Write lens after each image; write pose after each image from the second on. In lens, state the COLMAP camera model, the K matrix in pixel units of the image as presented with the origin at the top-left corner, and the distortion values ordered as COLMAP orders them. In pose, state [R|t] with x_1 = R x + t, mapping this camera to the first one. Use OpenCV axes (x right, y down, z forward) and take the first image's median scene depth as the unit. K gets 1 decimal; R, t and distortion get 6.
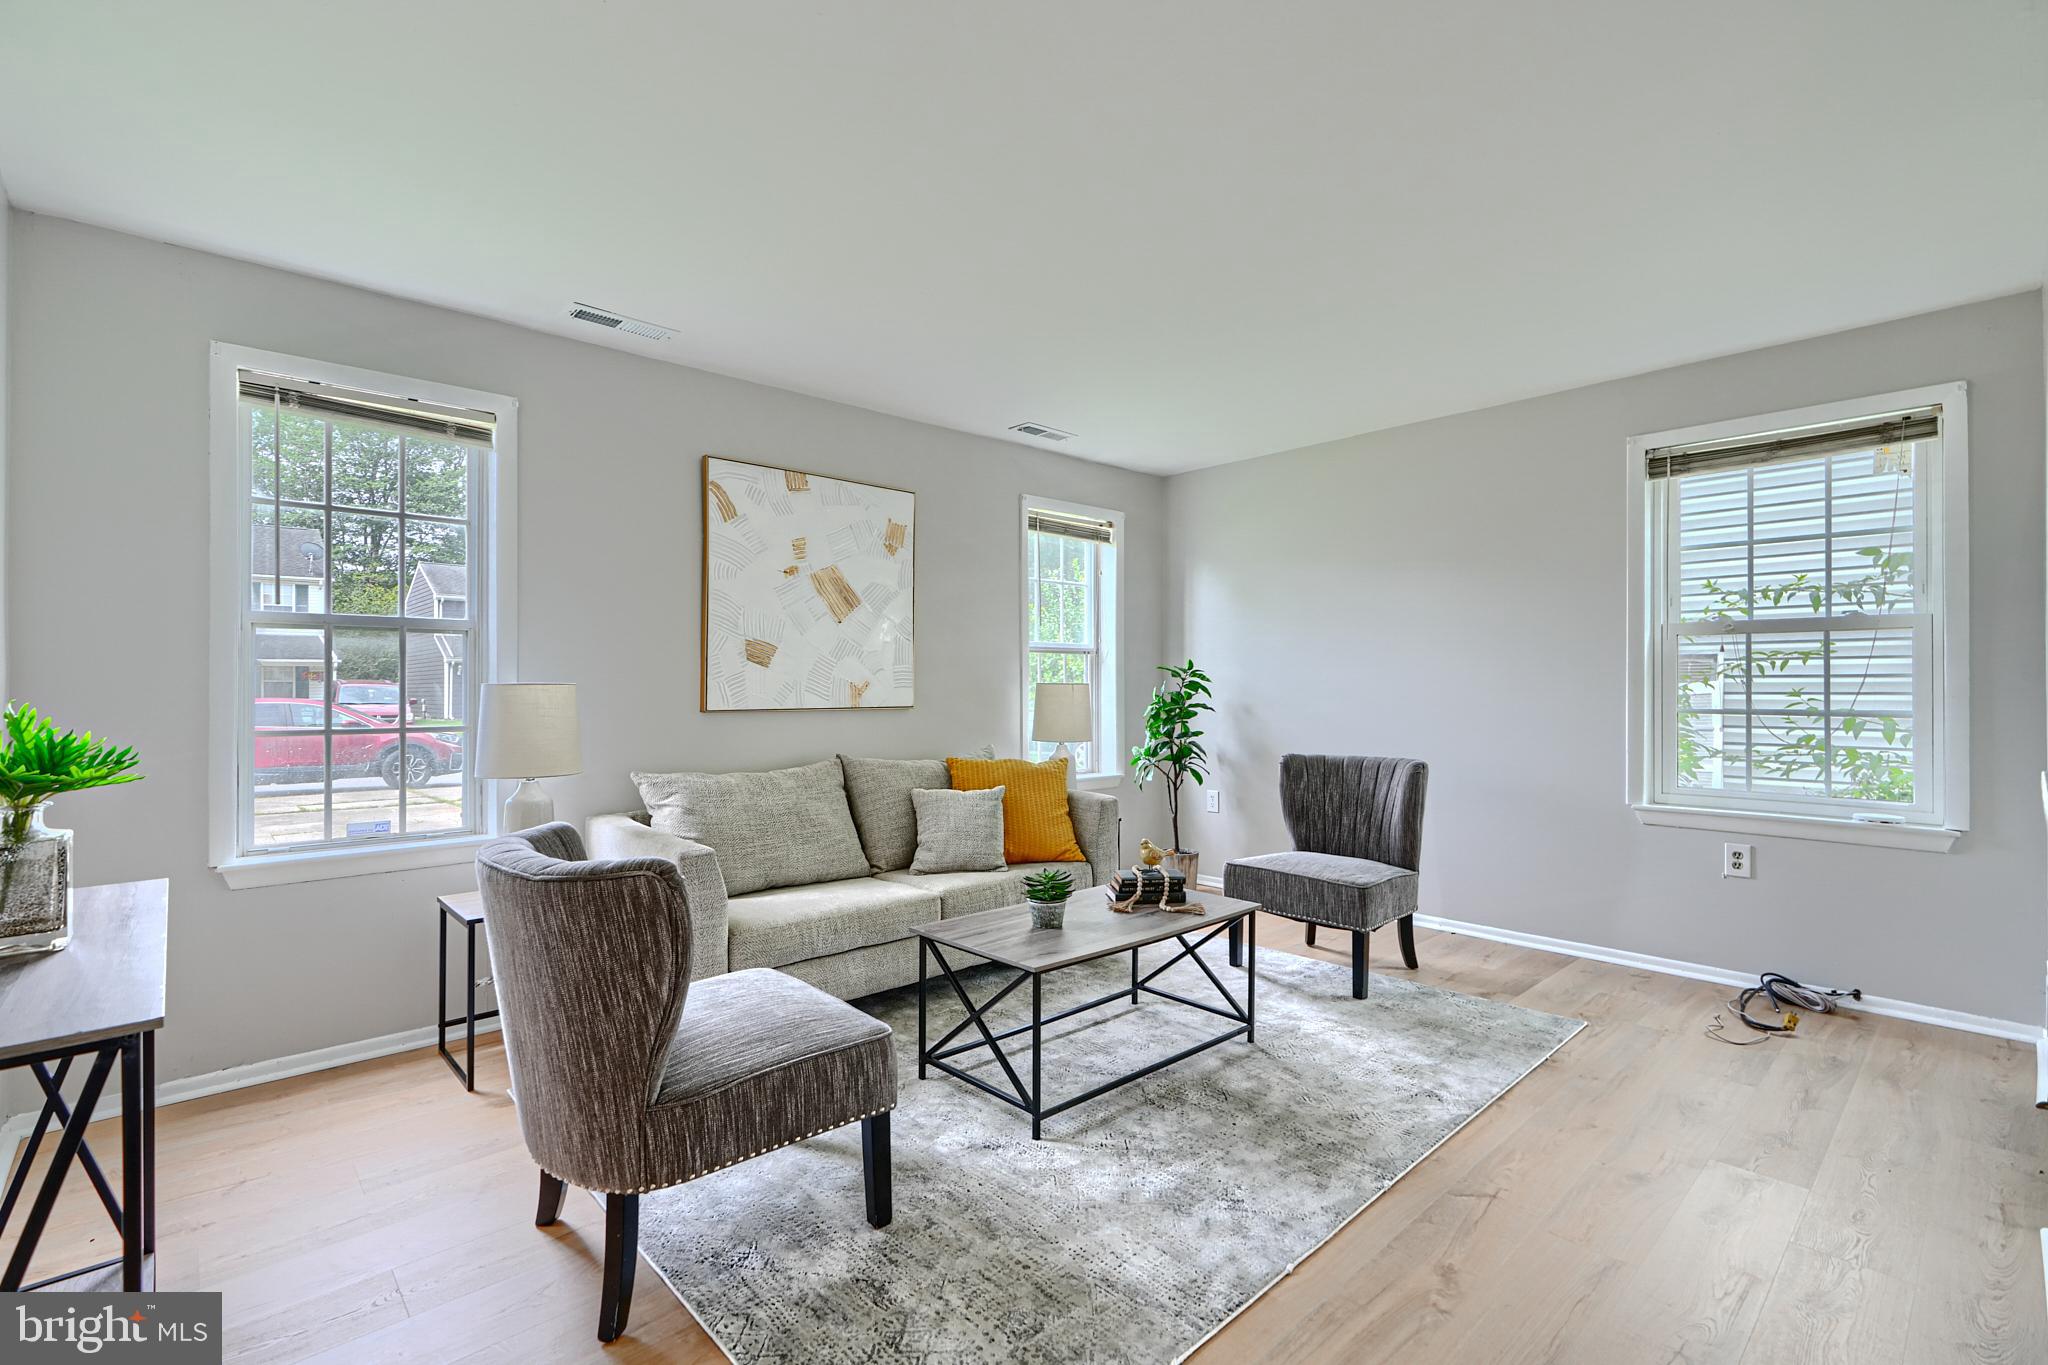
lens RADIAL K [[923.0, 0, 1021.9], [0, 923.0, 691.1], [0, 0, 1]] dist [0.000803, 0.000076]
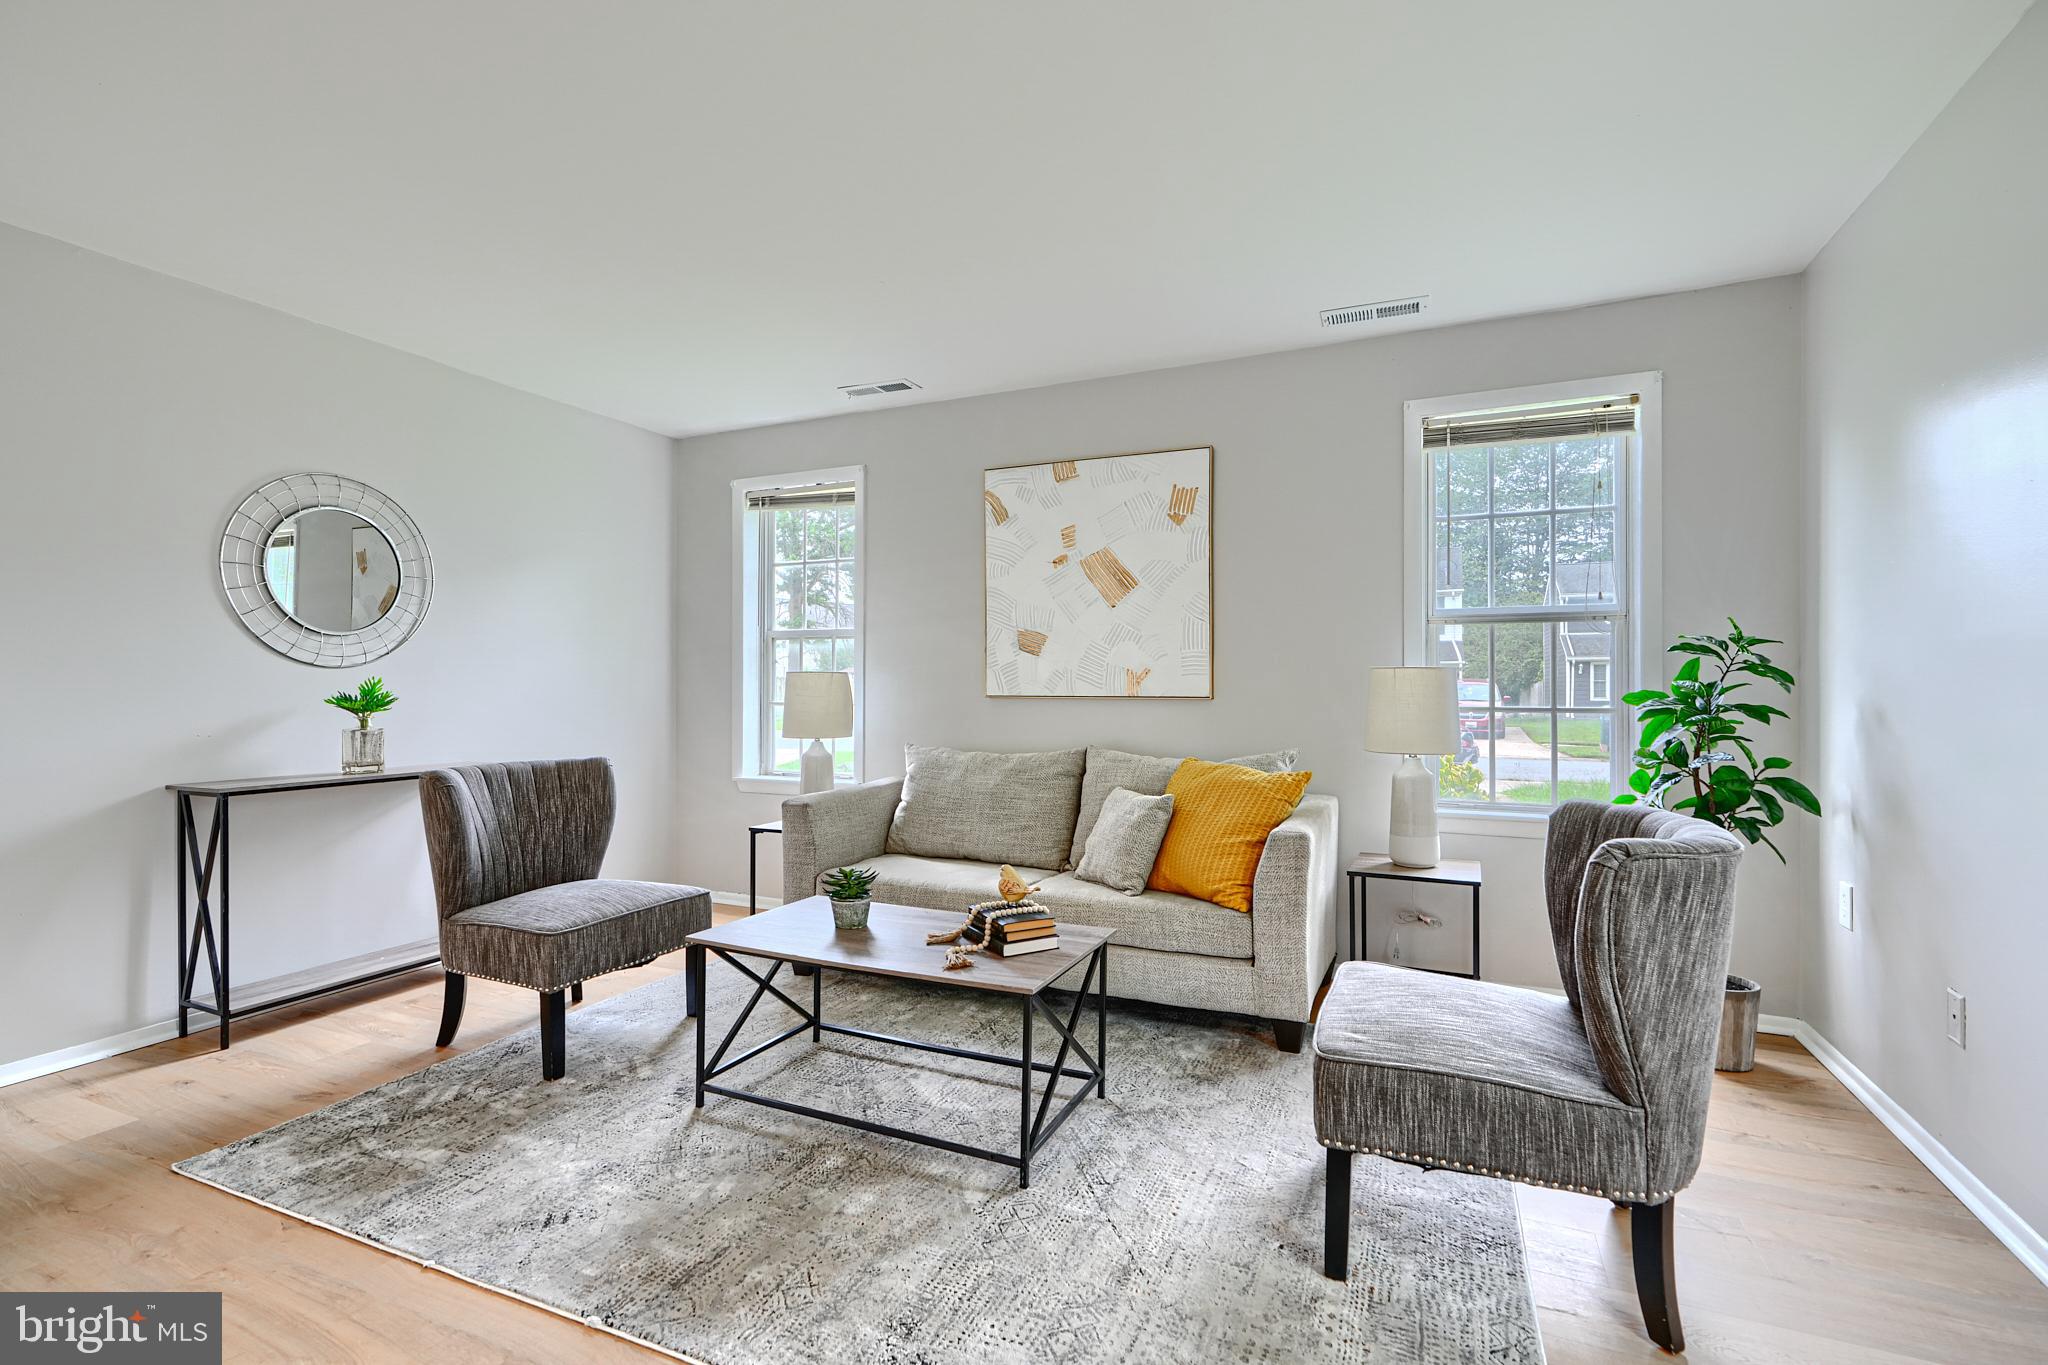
lens RADIAL K [[923.0, 0, 1021.9], [0, 923.0, 691.1], [0, 0, 1]] dist [0.000803, 0.000076]
pose [[0.399869, 0.006317, -0.916551, 0.642725], [-0.003625, 0.999979, 0.005310, 0.008156], [0.916565, 0.001199, 0.399883, 0.534347]]
